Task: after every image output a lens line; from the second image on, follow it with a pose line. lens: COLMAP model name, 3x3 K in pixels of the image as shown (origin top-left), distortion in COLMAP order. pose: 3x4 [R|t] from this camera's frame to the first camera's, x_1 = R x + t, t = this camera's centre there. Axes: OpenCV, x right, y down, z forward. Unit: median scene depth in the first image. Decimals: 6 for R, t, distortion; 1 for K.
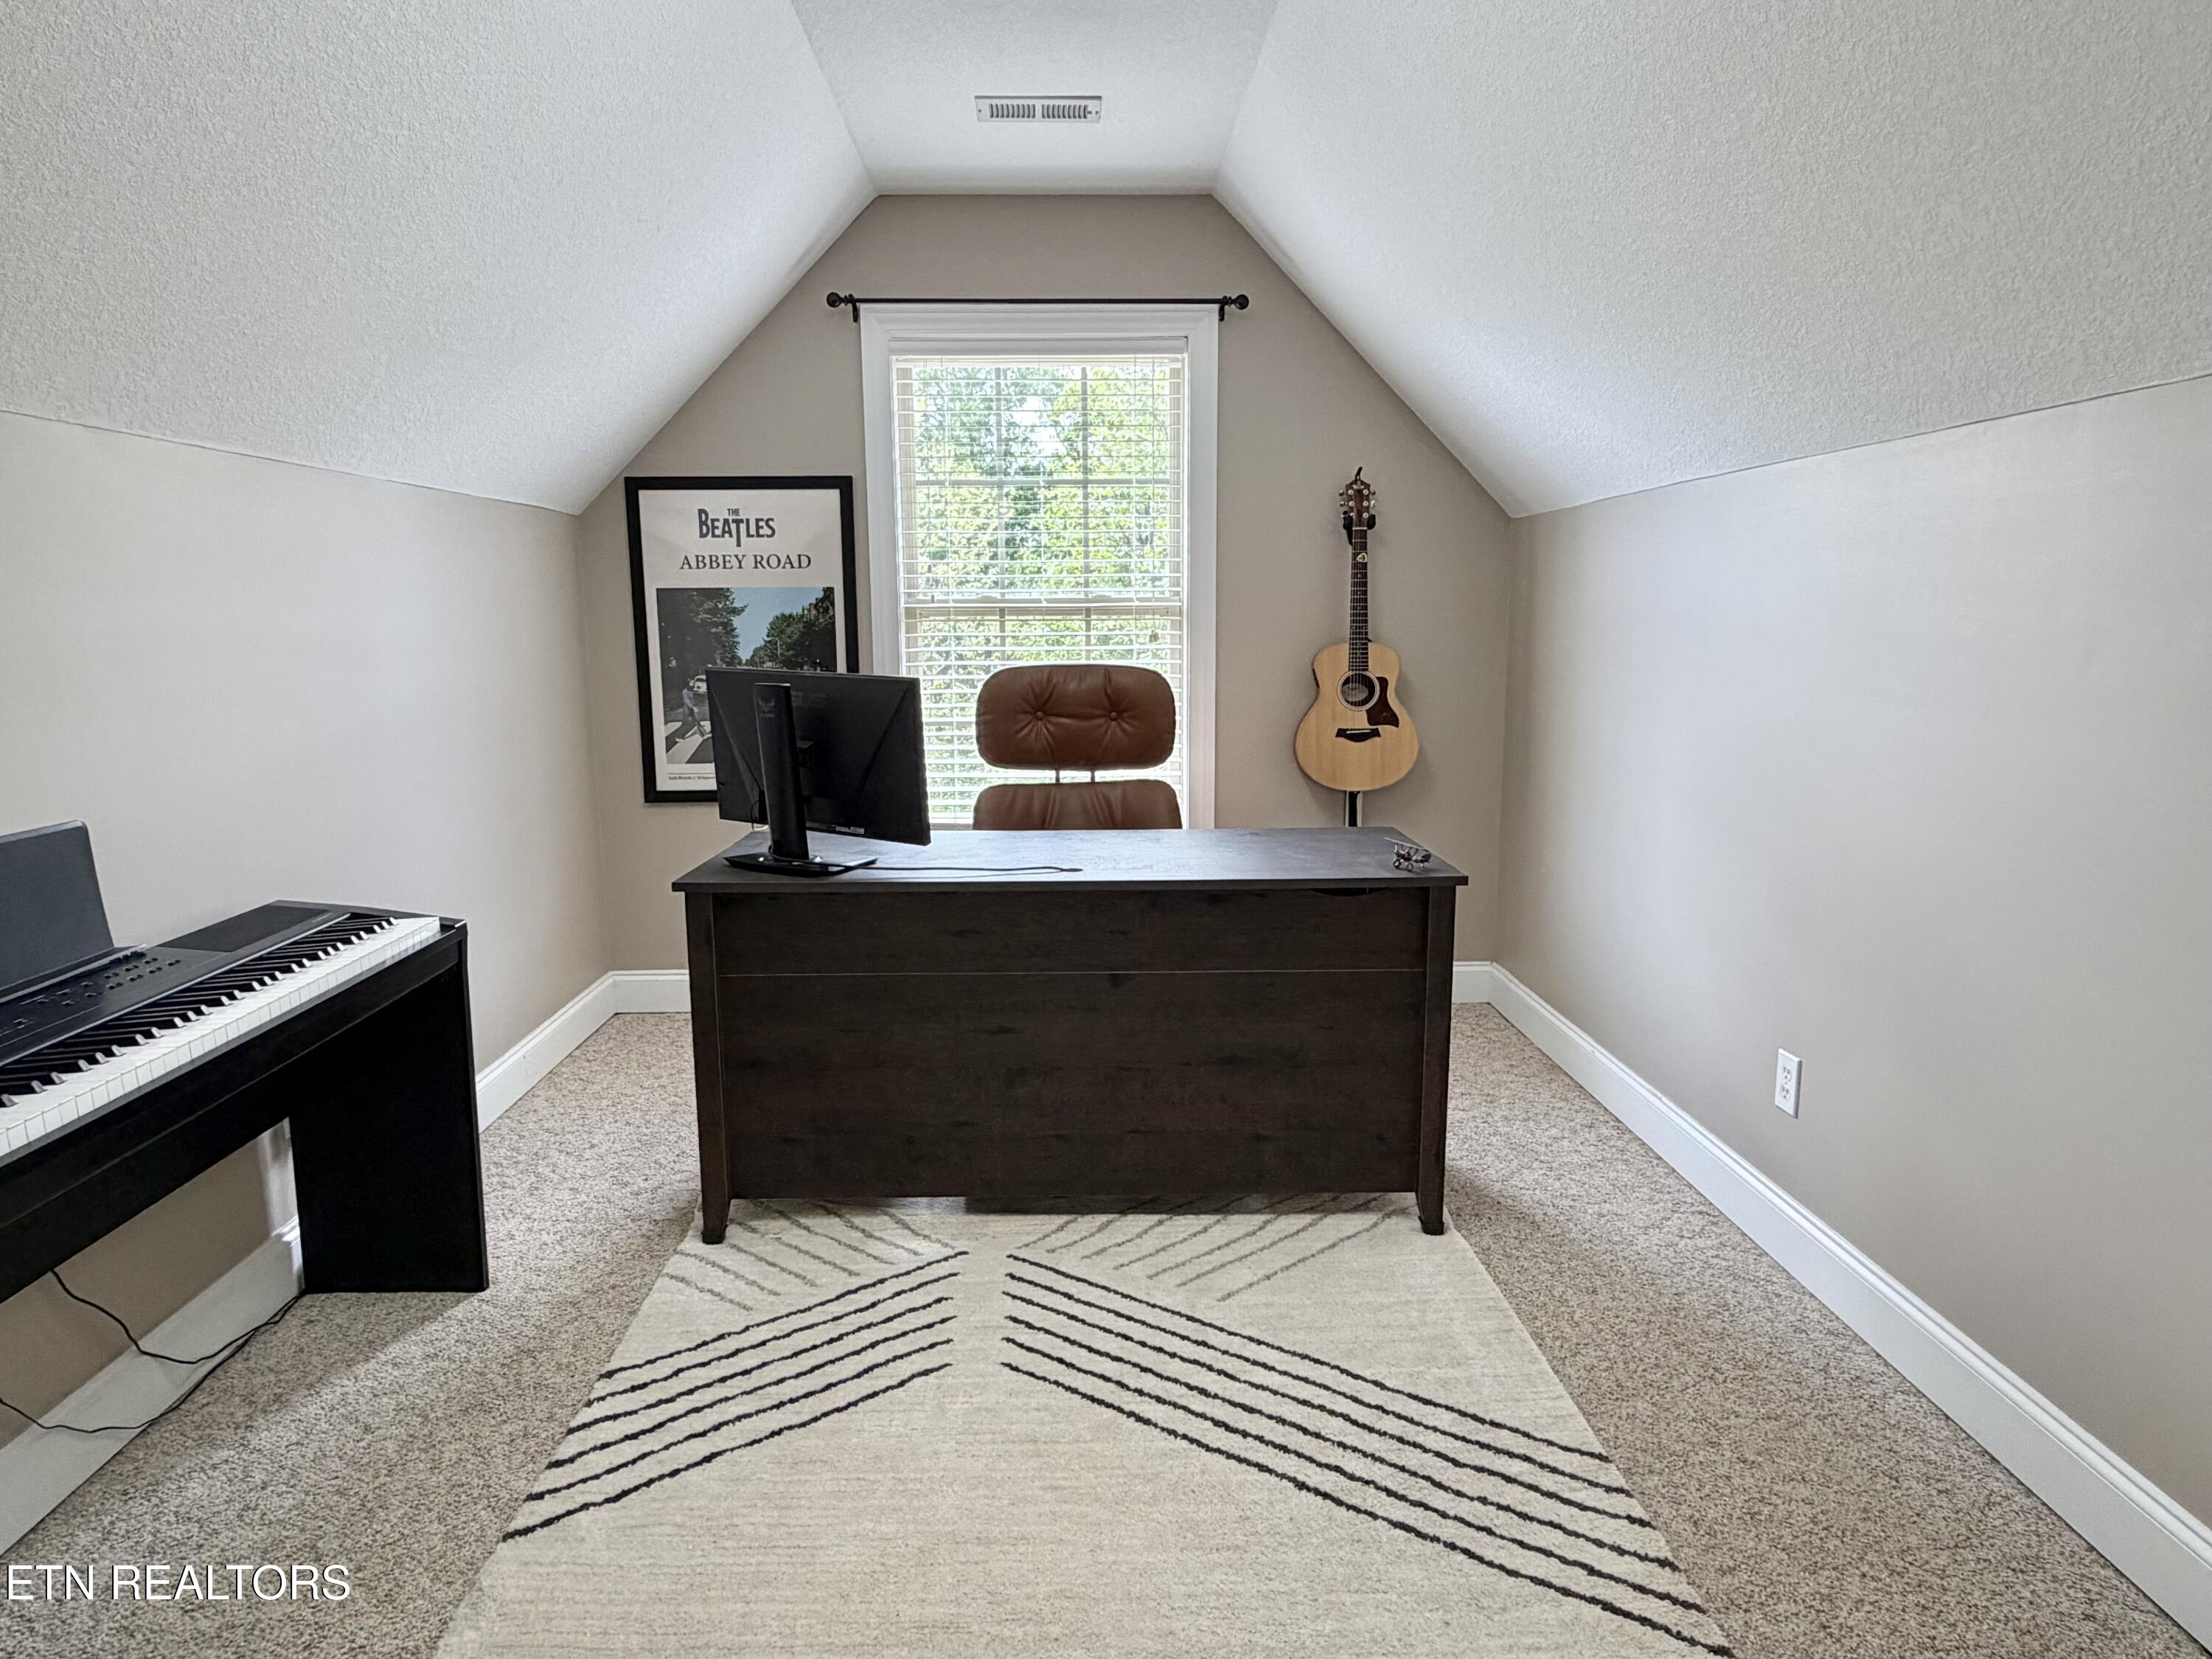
lens RADIAL K [[1301.8, 0, 1100.5], [0, 1301.8, 826.6], [0, 0, 1]] dist [0.008125, 0.000881]
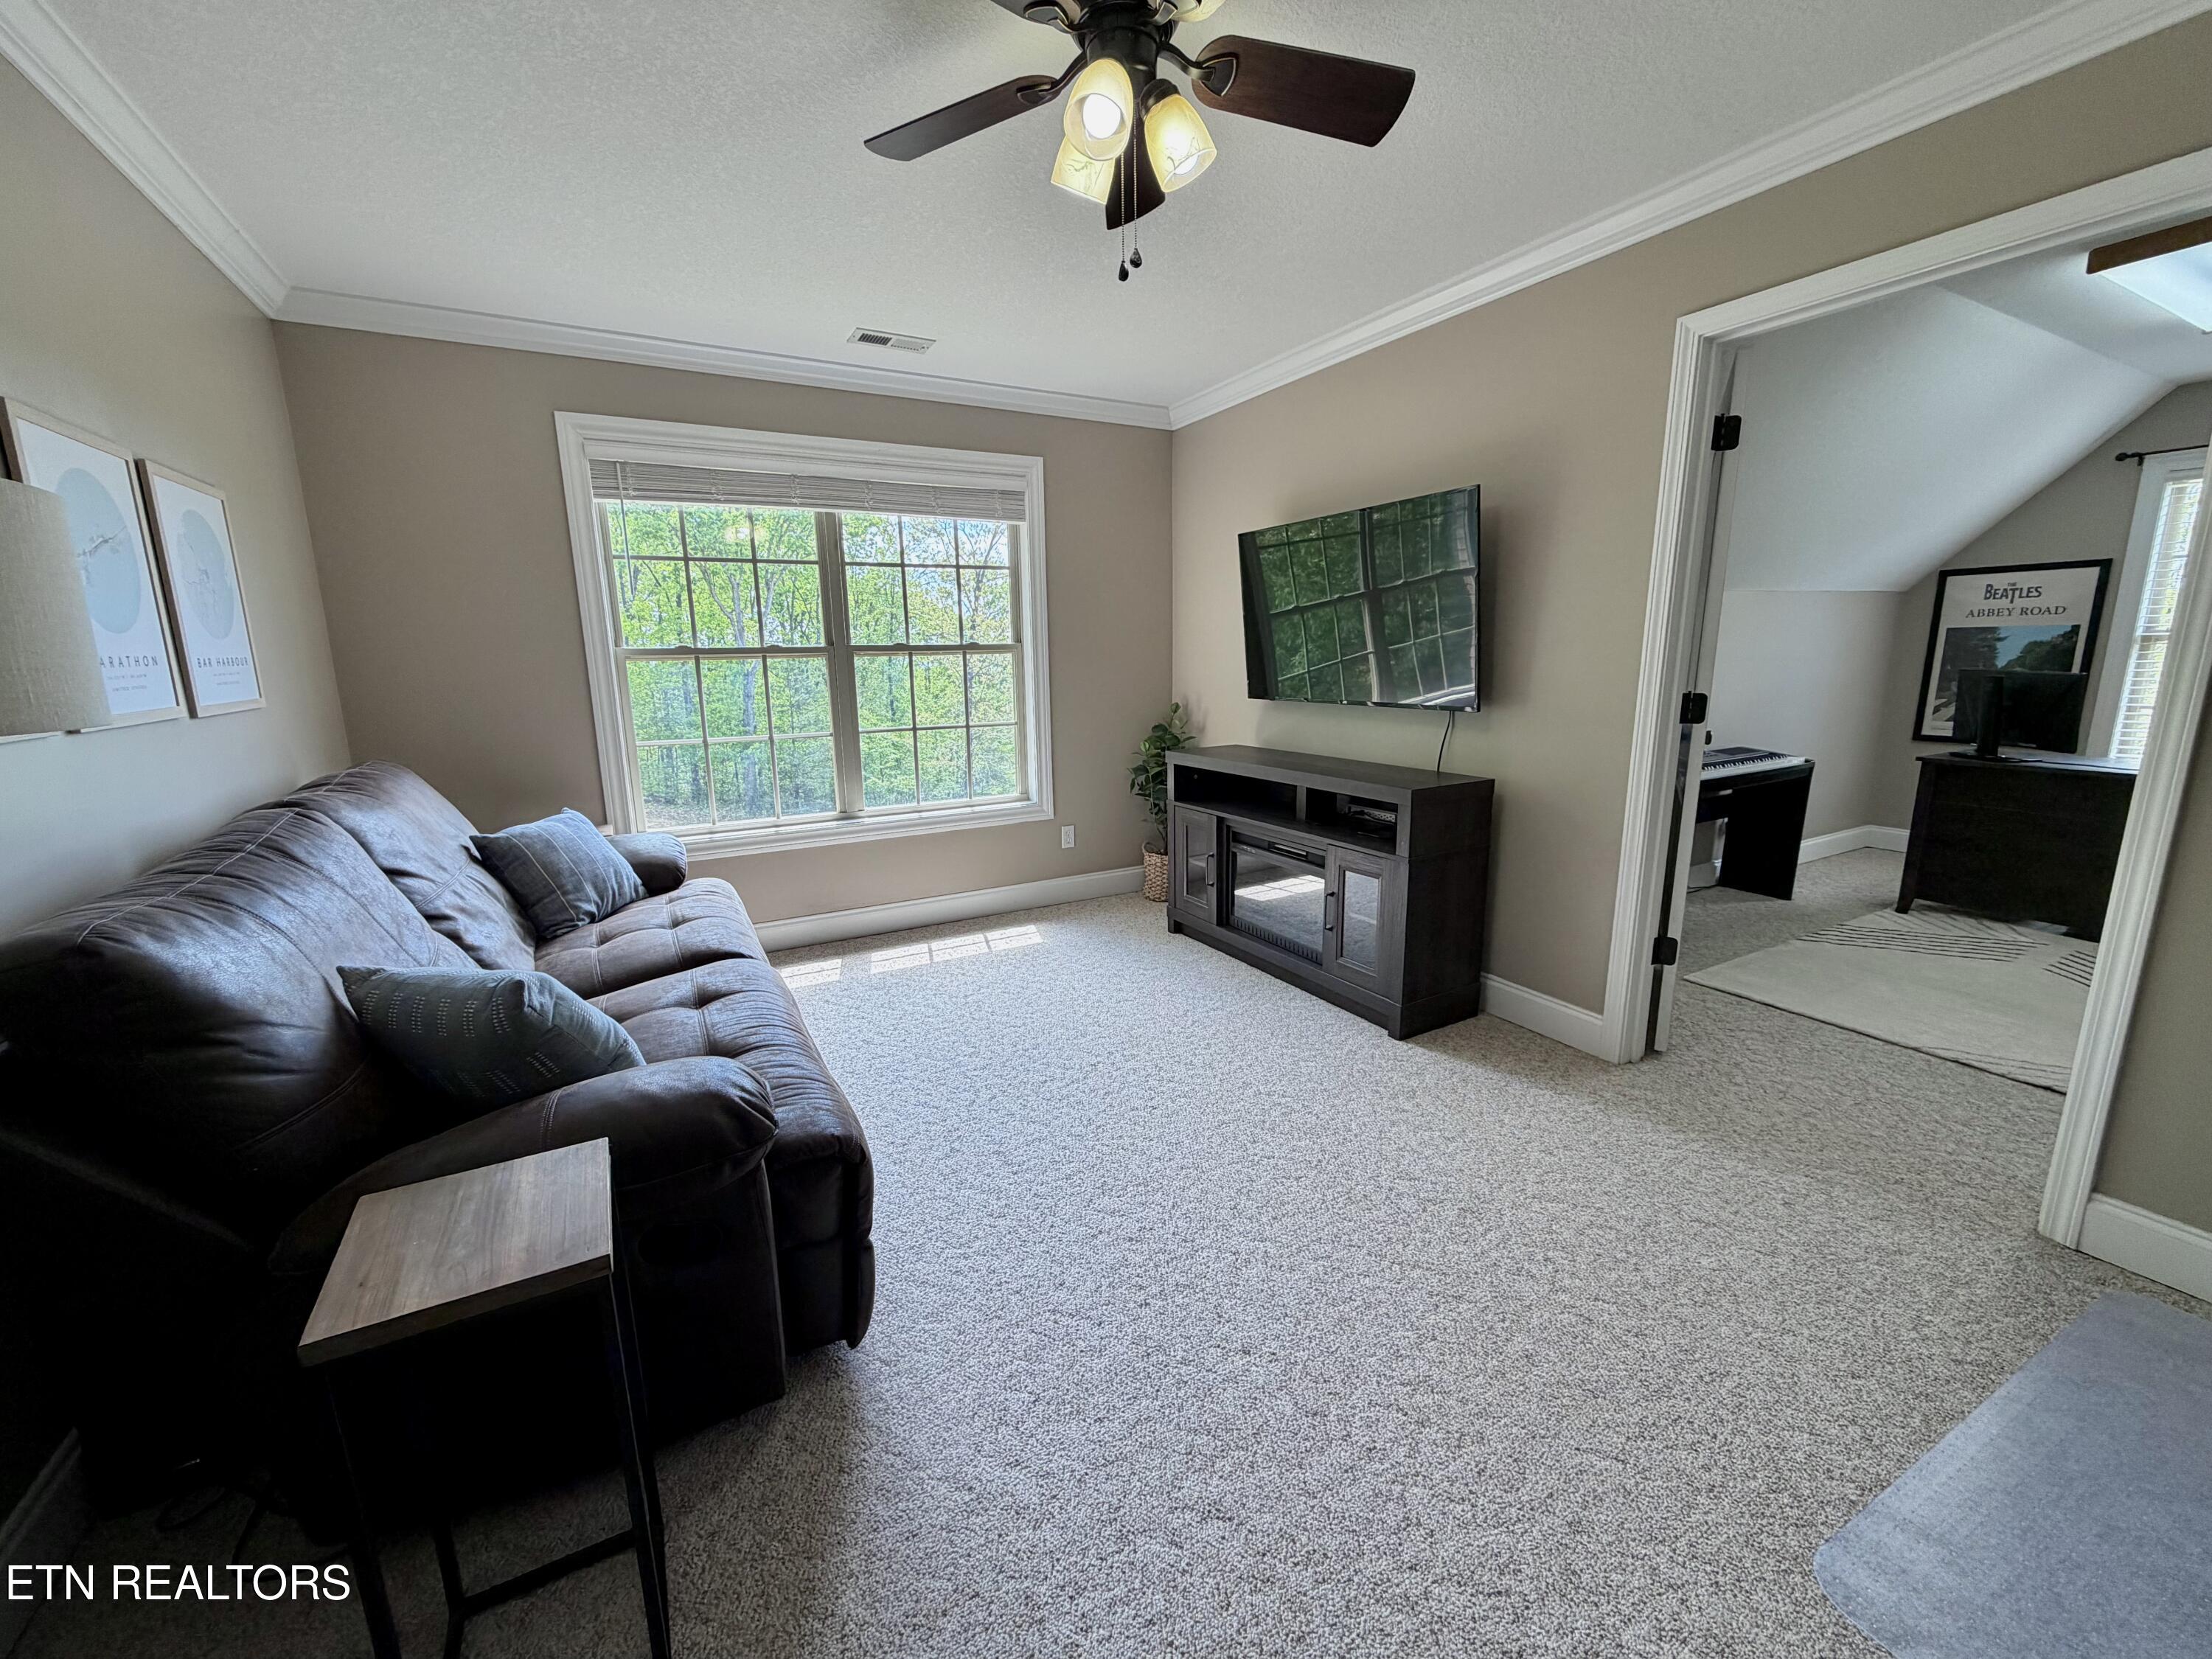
lens RADIAL K [[881.6, 0, 1099.8], [0, 881.6, 823.3], [0, 0, 1]] dist [0.004108, 0.000745]
pose [[0.460343, 0.168804, -0.871544, 0.269046], [-0.126467, 0.984212, 0.123827, 0.095540], [0.878686, 0.053219, 0.474424, -0.695265]]
